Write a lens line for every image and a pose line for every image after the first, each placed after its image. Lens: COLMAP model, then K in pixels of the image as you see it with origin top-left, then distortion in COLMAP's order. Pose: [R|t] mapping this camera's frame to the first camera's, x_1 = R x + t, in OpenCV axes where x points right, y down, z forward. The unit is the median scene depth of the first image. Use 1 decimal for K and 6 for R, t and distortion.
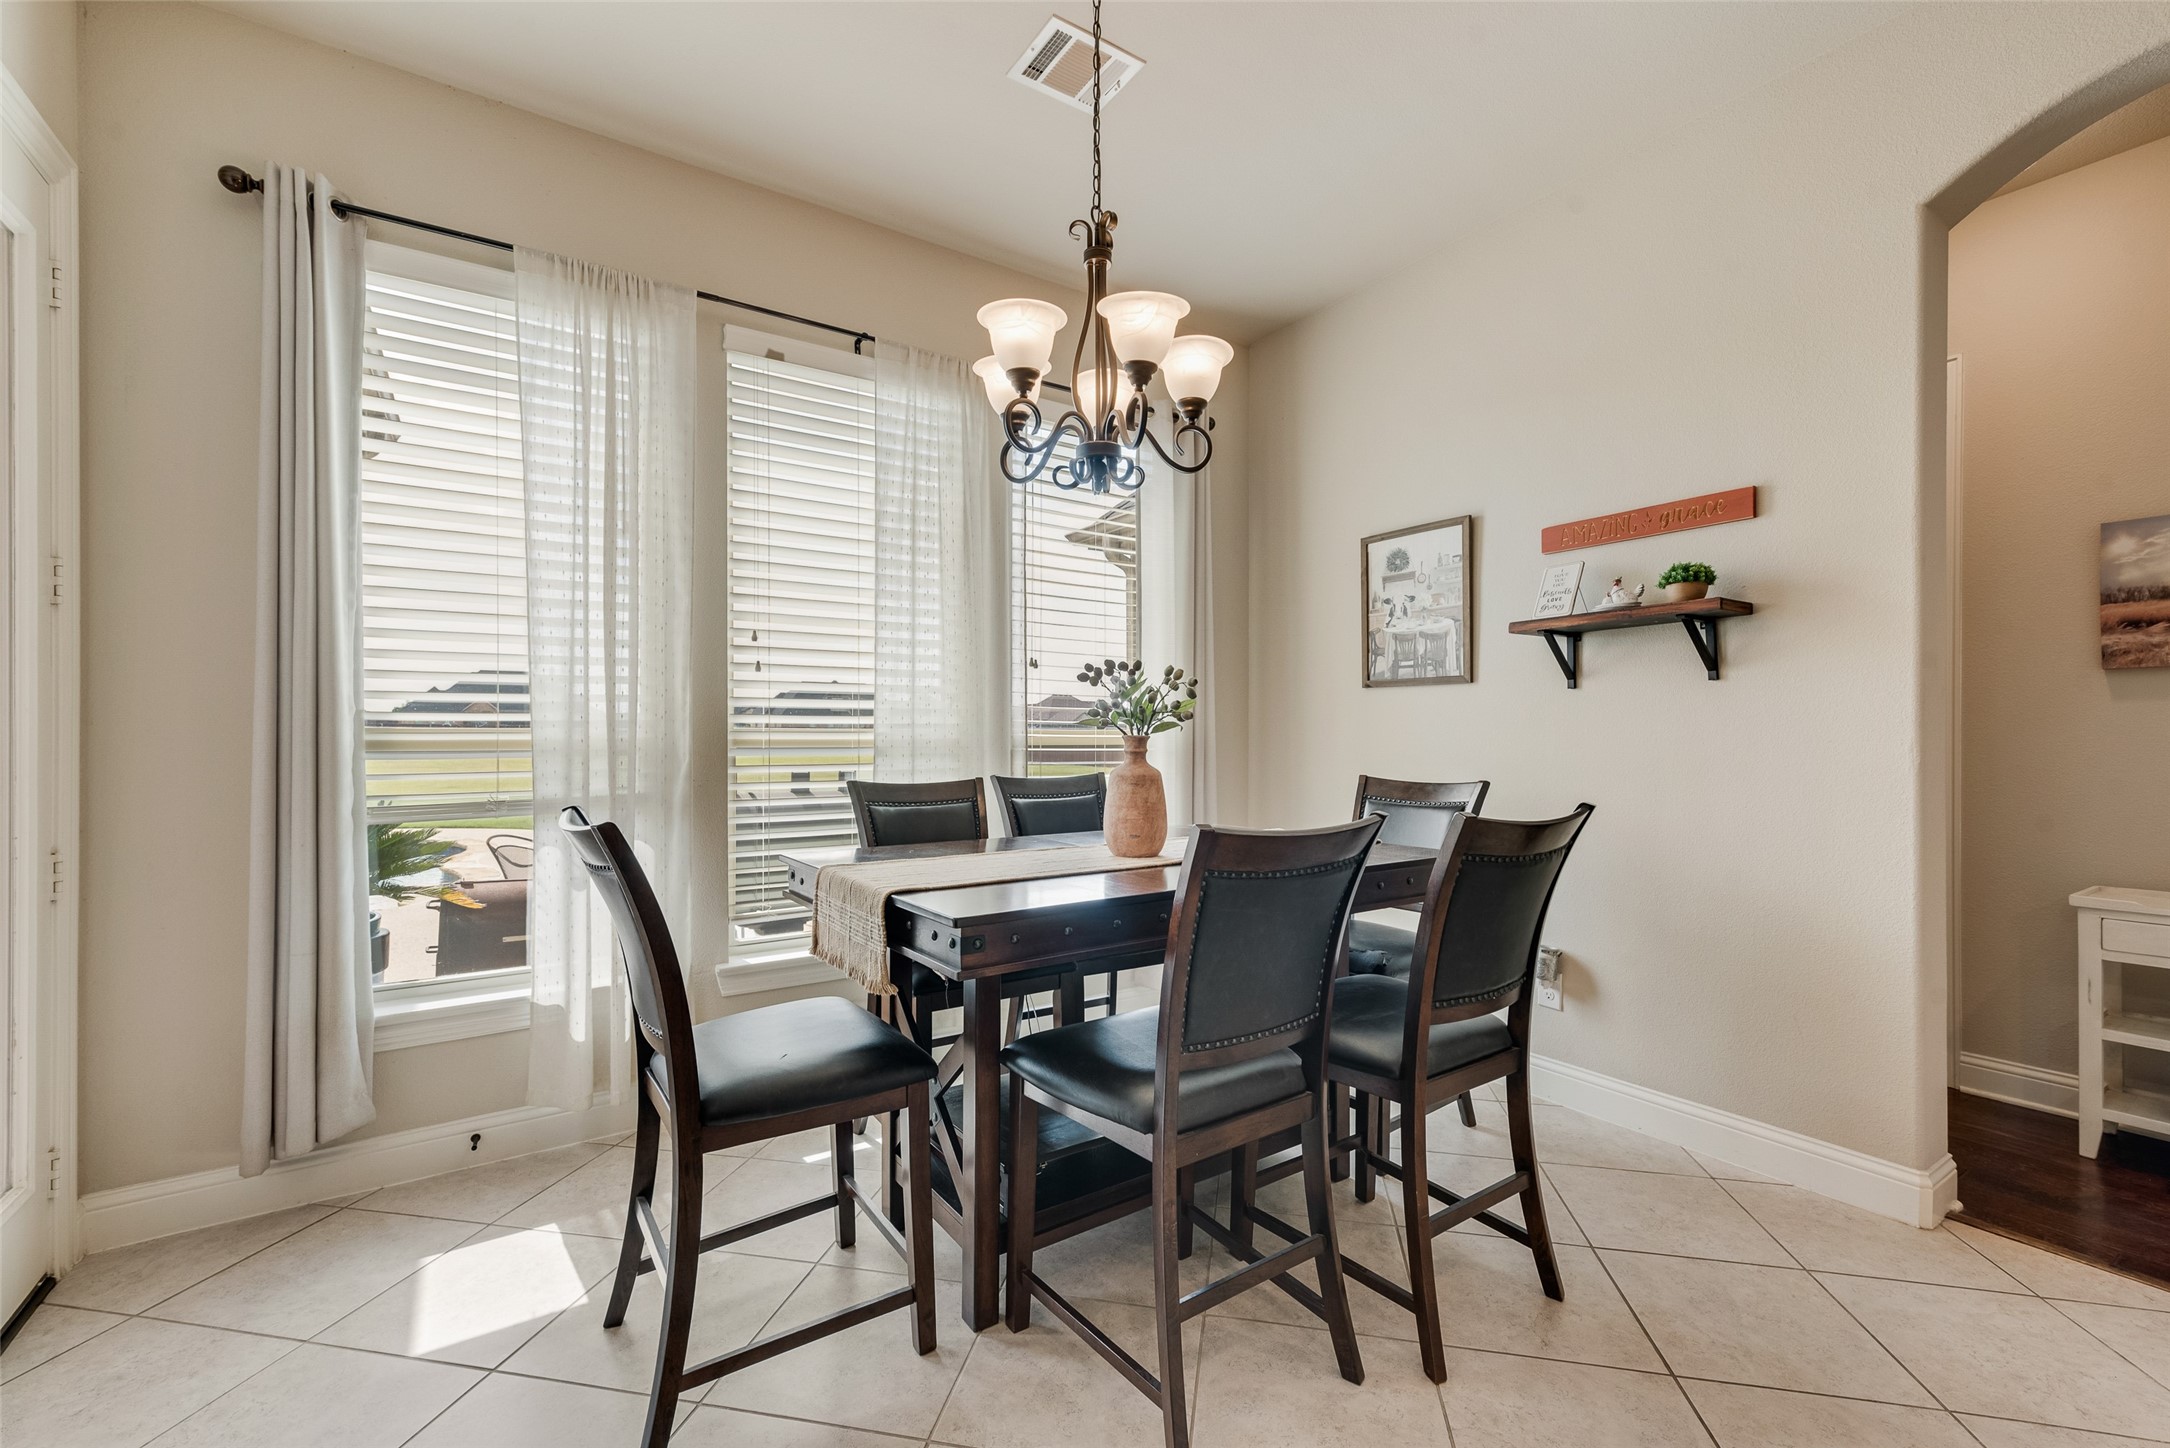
lens RADIAL K [[916.5, 0, 1092.5], [0, 916.5, 735.9], [0, 0, 1]] dist [0.008173, 0.000779]
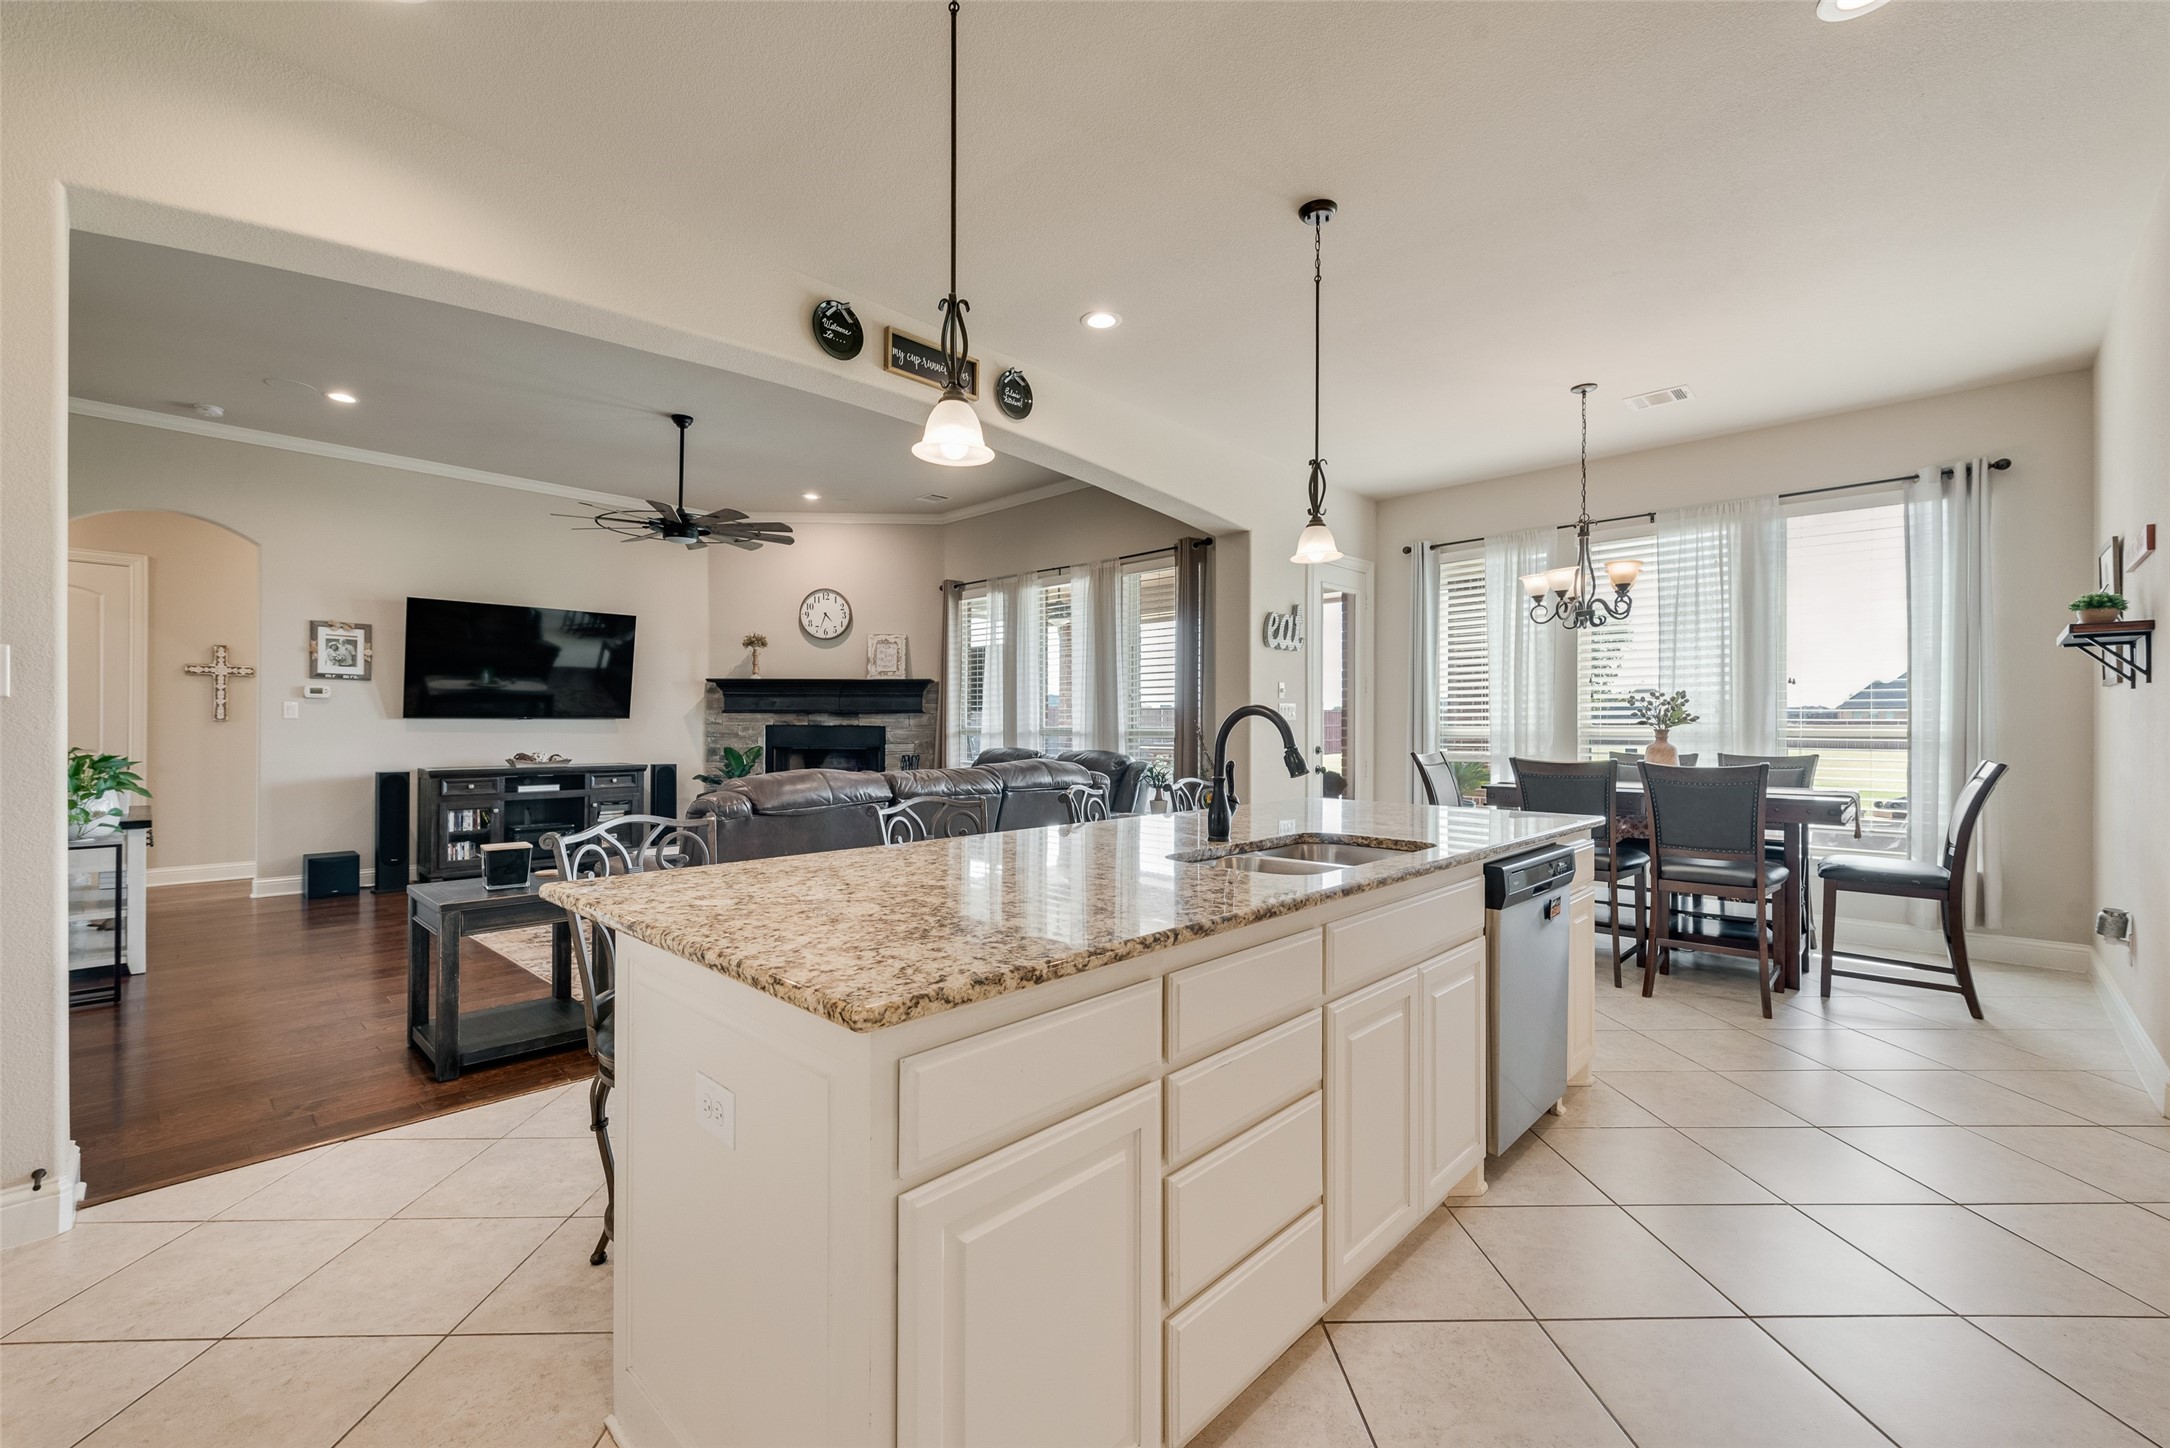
lens RADIAL K [[916.5, 0, 1092.7], [0, 916.5, 722.4], [0, 0, 1]] dist [0.008173, 0.000779]
pose [[0.206442, -0.007783, -0.978428, 1.606288], [0.000466, 0.999969, -0.007856, 0.002957], [0.978459, 0.001166, 0.206439, -0.578746]]
